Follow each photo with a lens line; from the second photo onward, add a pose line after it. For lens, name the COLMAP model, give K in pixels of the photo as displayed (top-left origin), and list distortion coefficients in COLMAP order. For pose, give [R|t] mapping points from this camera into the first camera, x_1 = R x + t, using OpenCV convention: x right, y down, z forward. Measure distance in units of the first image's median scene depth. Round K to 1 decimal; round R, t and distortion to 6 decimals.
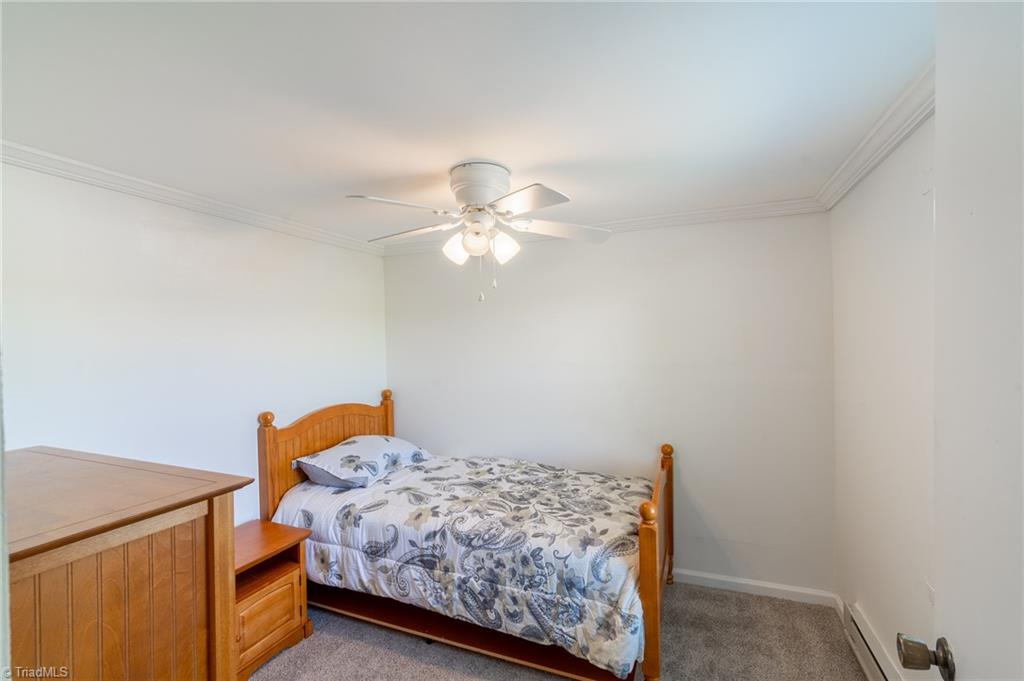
lens RADIAL K [[446.5, 0, 511.0], [0, 446.5, 340.4], [0, 0, 1]] dist [0.002583, 0.000304]
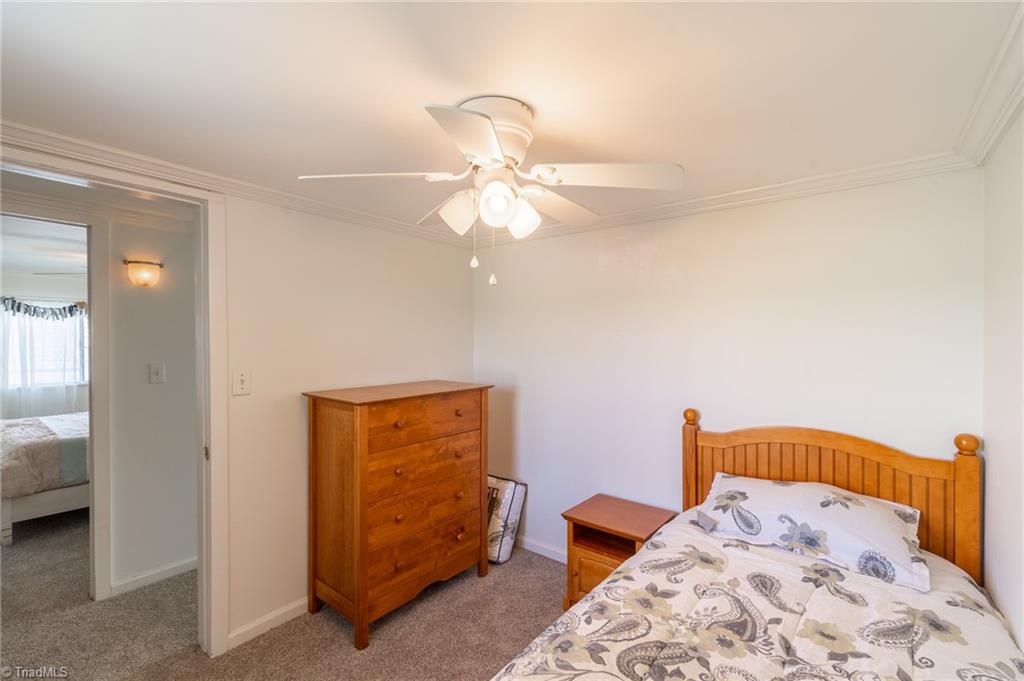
lens RADIAL K [[446.5, 0, 509.9], [0, 446.5, 340.5], [0, 0, 1]] dist [0.002583, 0.000304]
pose [[-0.281362, 0.017148, -0.959448, 0.464136], [0.002302, 0.999849, 0.017195, -0.006602], [0.959599, 0.002630, -0.281359, 0.869726]]
